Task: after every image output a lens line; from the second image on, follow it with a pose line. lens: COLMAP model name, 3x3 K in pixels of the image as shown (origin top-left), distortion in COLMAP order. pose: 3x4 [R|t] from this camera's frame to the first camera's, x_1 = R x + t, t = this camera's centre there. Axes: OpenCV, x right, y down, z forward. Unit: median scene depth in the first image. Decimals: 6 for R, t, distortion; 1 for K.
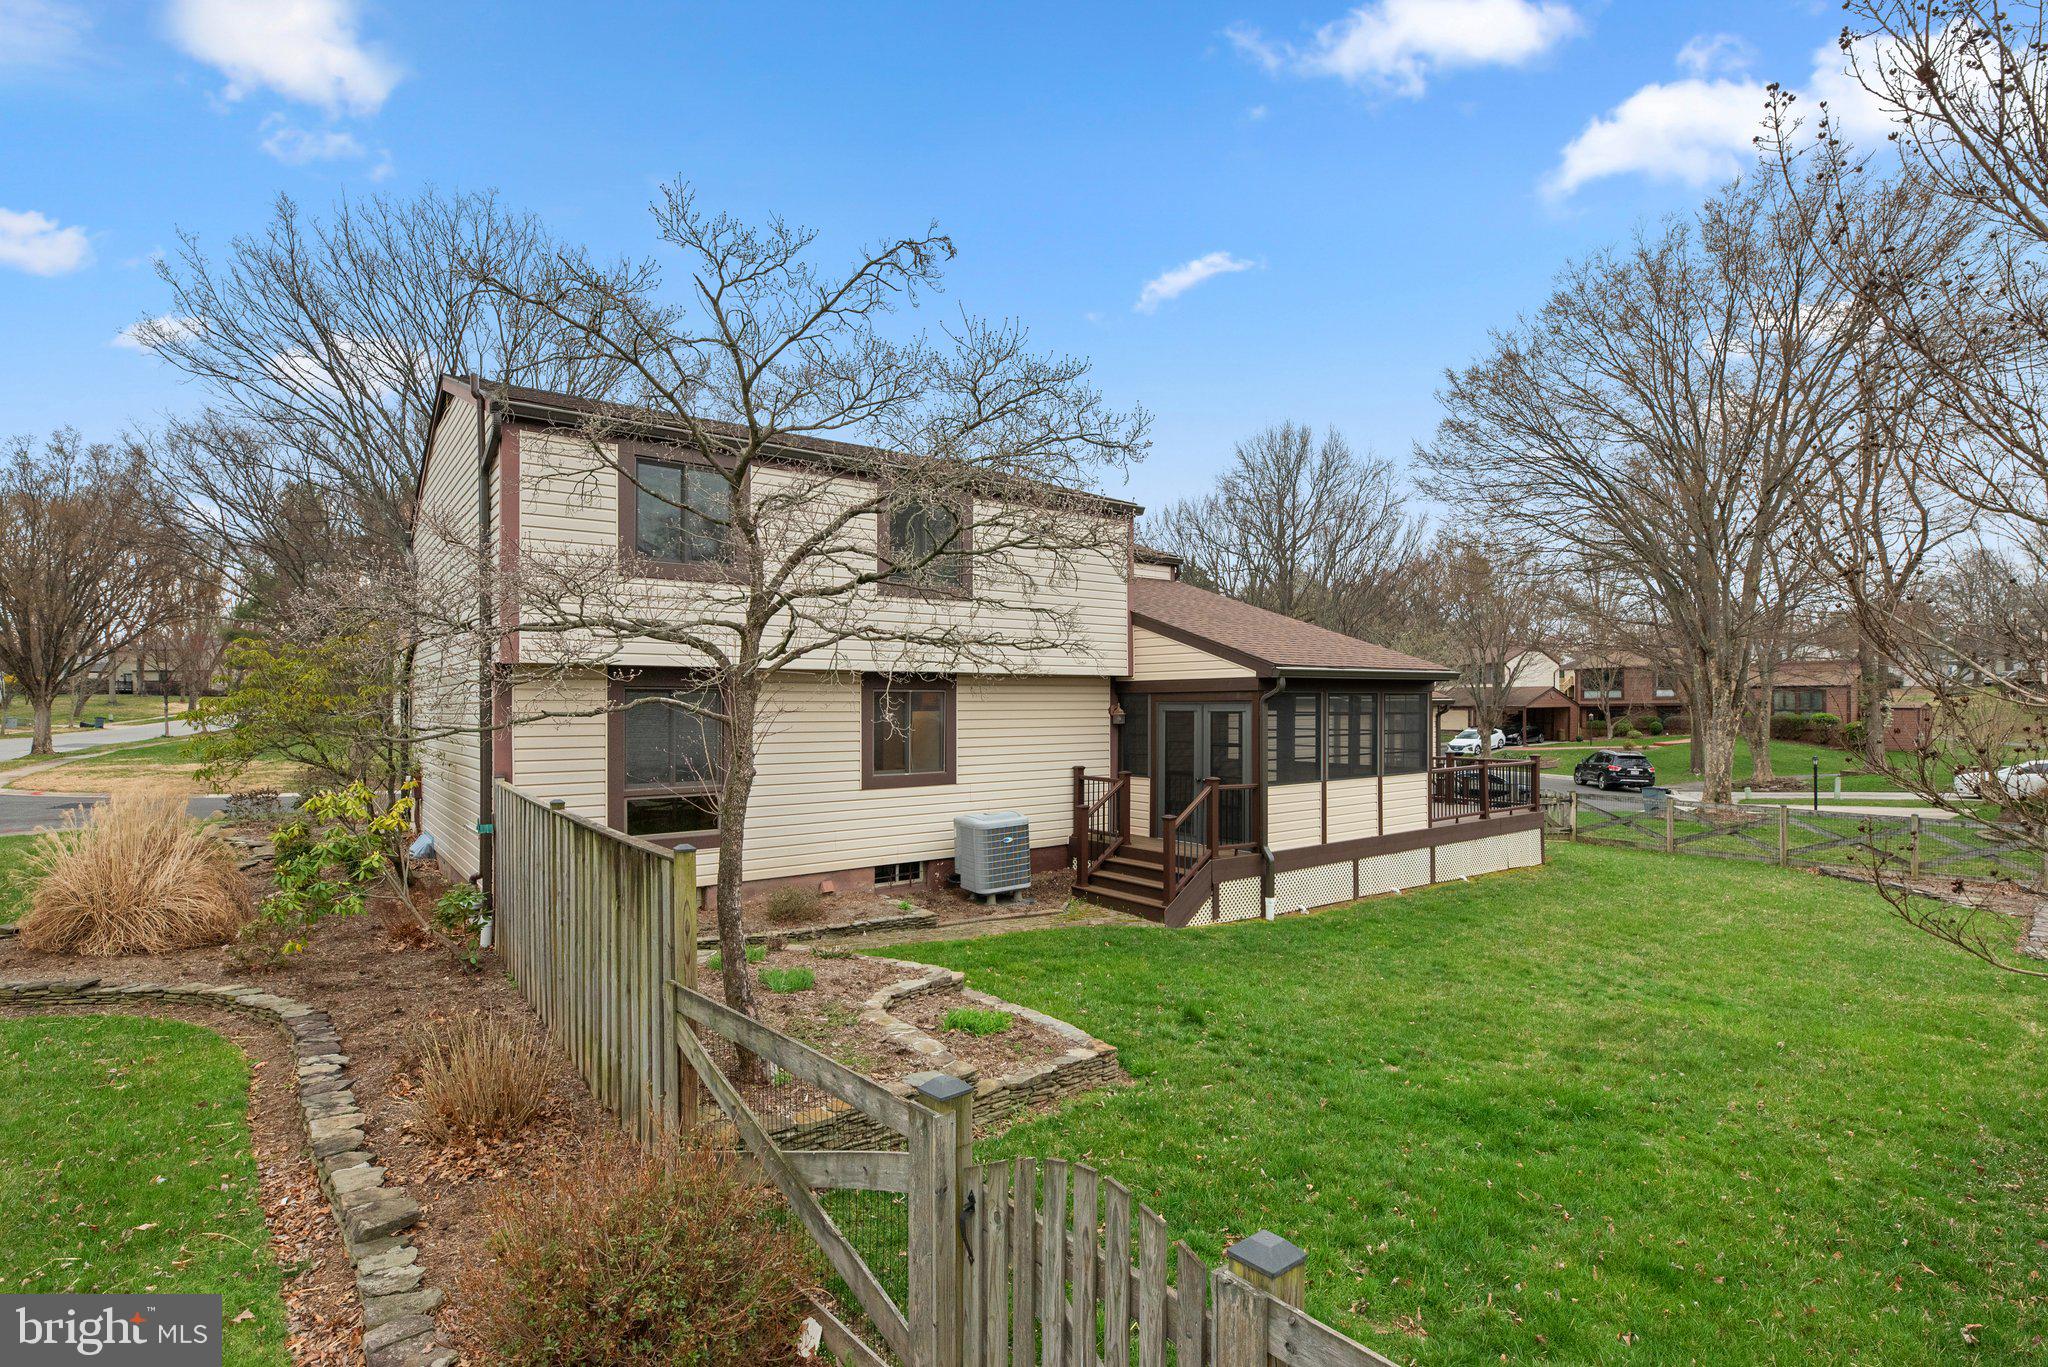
lens RADIAL K [[999.7, 0, 1037.4], [0, 999.7, 692.3], [0, 0, 1]] dist [-0.017769, 0.001038]
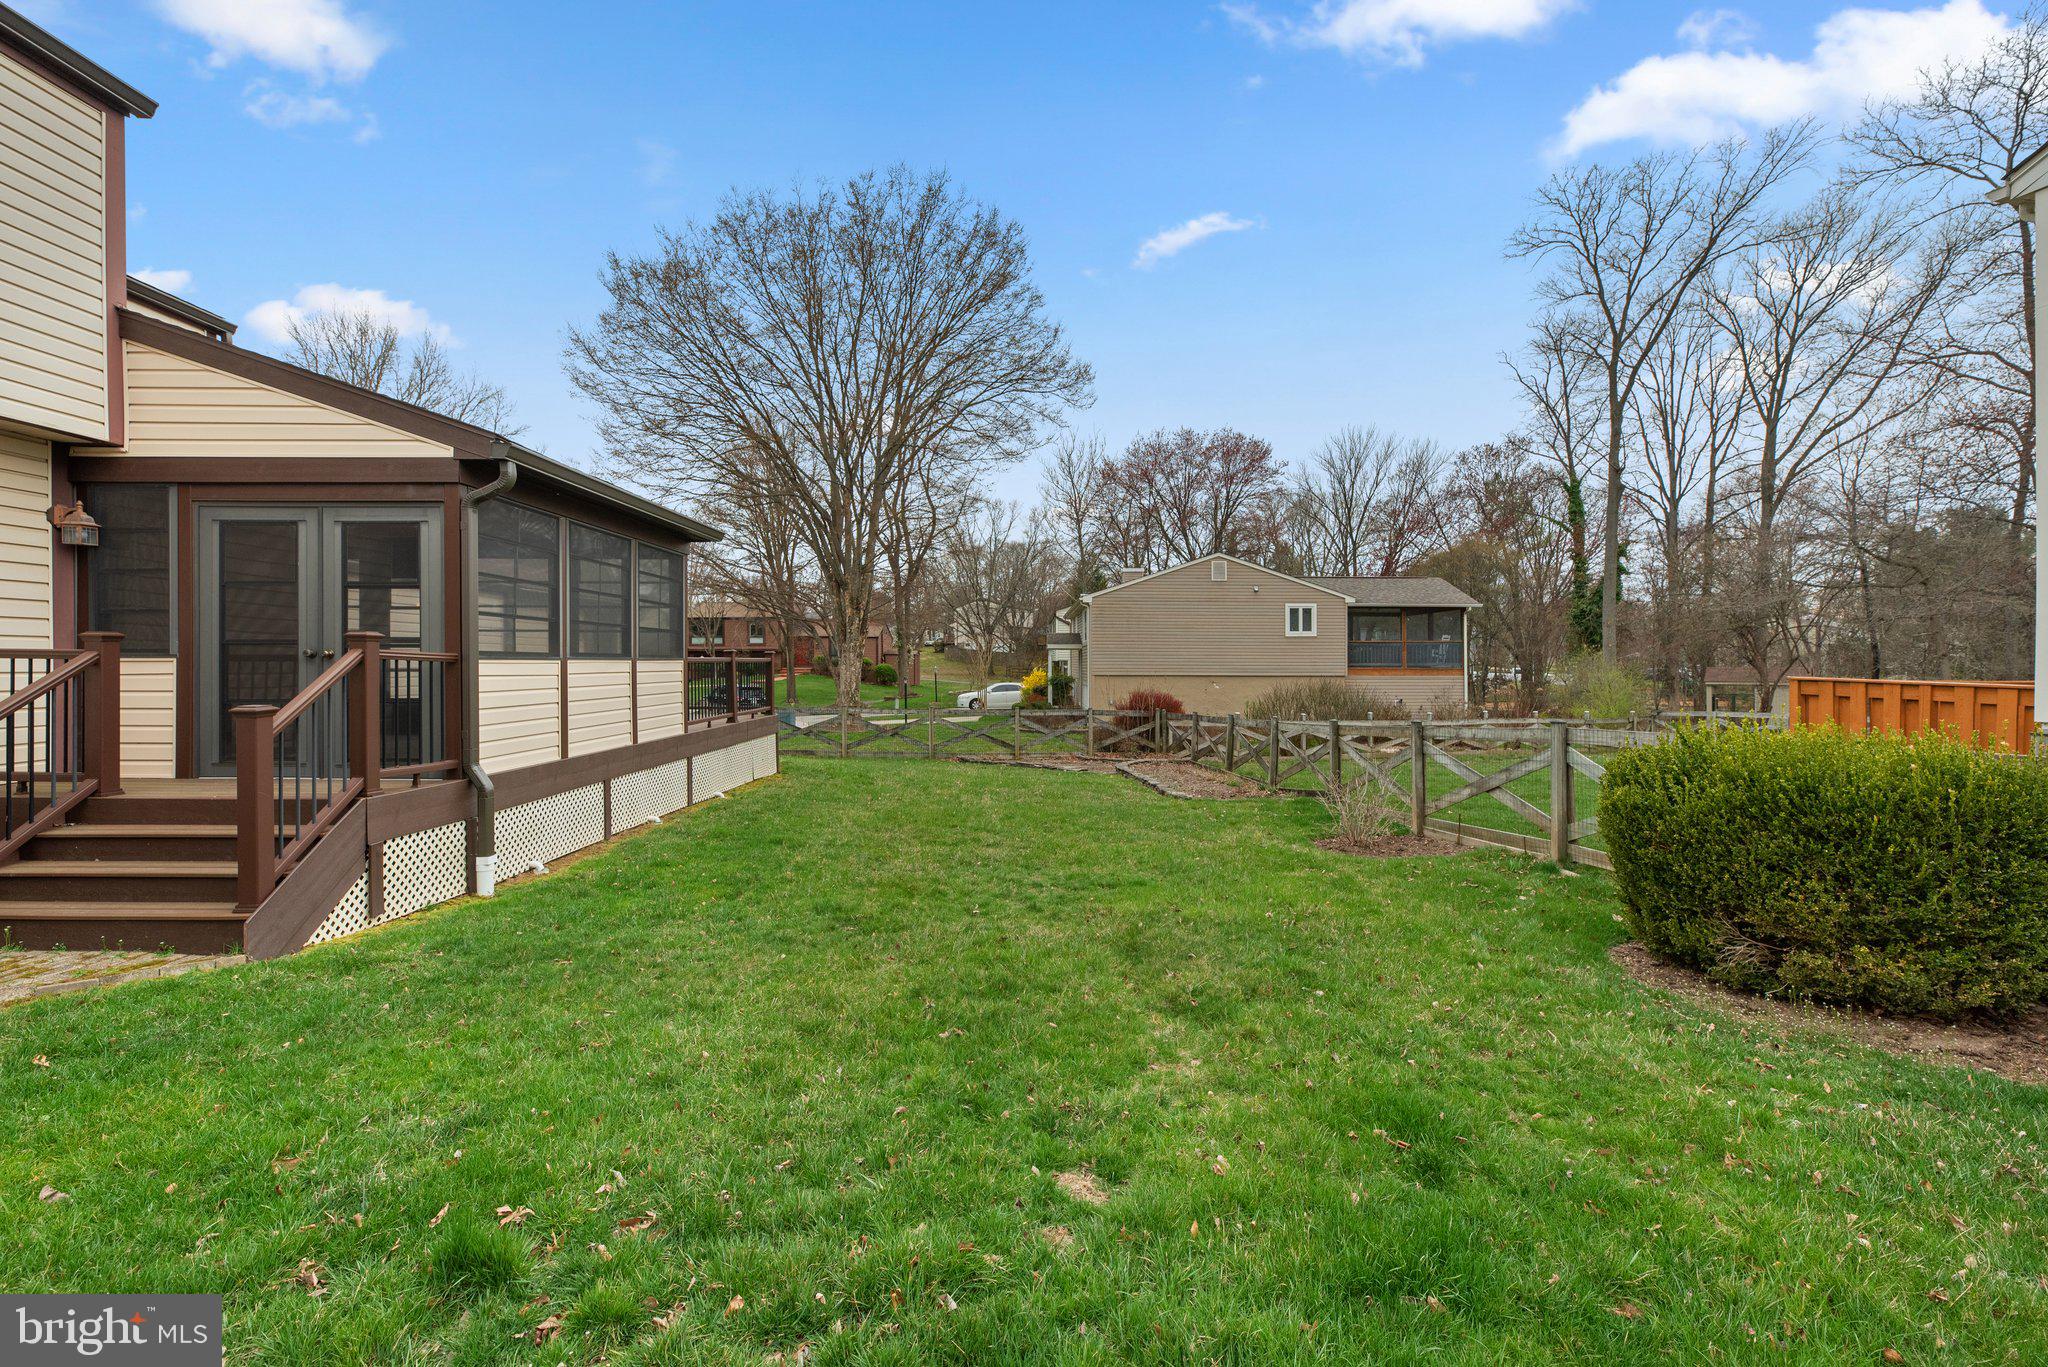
lens RADIAL K [[850.2, 0, 1011.2], [0, 850.2, 678.4], [0, 0, 1]] dist [0.006403, -0.001672]
pose [[0.611183, -0.006996, 0.791459, 0.035313], [-0.010008, 0.999813, 0.016565, 0.094013], [-0.791426, -0.018045, 0.610998, 0.471020]]
